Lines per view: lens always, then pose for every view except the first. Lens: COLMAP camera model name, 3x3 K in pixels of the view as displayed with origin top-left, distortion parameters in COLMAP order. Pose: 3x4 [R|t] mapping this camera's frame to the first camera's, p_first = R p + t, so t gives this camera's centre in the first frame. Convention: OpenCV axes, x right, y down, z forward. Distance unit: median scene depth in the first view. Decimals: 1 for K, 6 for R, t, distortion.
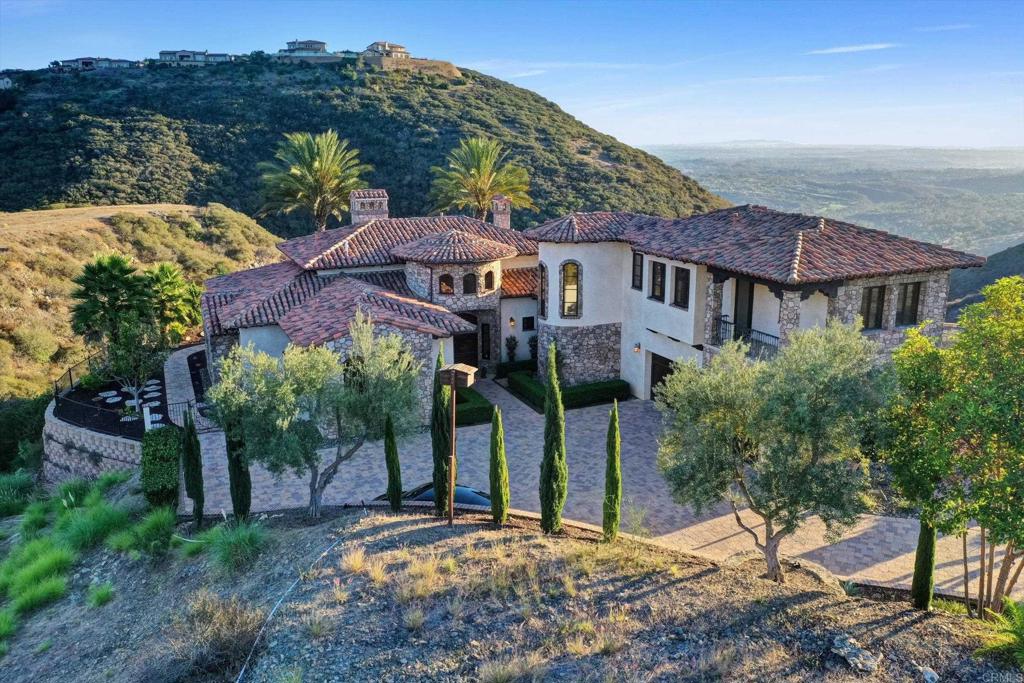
lens RADIAL K [[823.3, 0, 517.4], [0, 823.3, 338.5], [0, 0, 1]] dist [-0.003917, 0.002139]
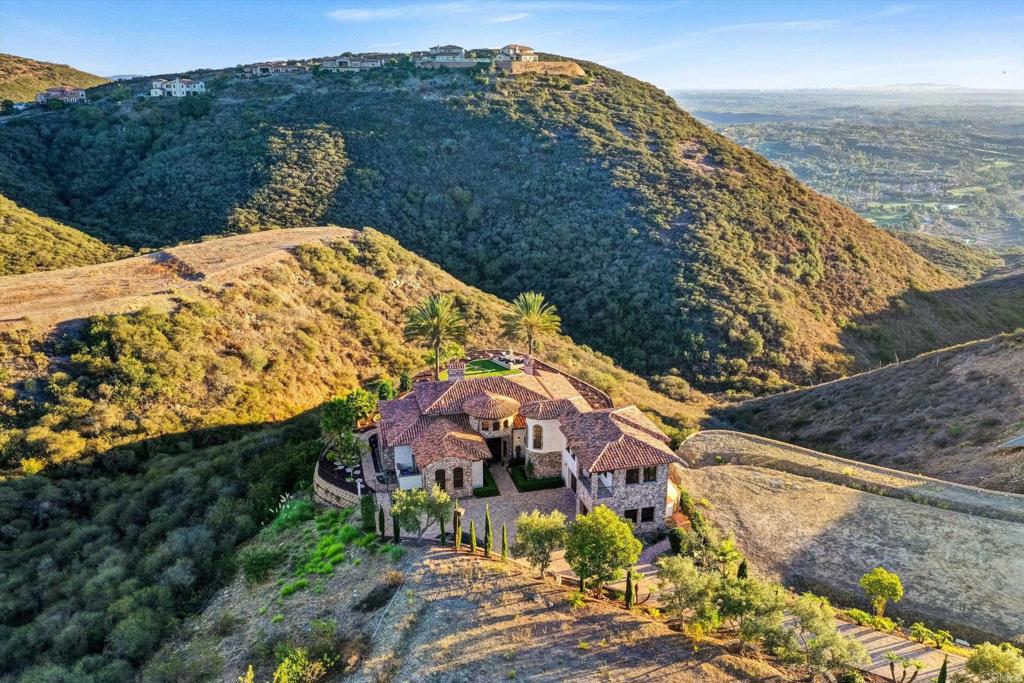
lens RADIAL K [[823.3, 0, 509.9], [0, 823.3, 340.5], [0, 0, 1]] dist [-0.003917, 0.002139]
pose [[0.985251, 0.057526, -0.161157, 0.044404], [-0.046256, 0.996271, 0.072835, -0.063348], [0.164746, -0.064306, 0.984238, -0.158188]]
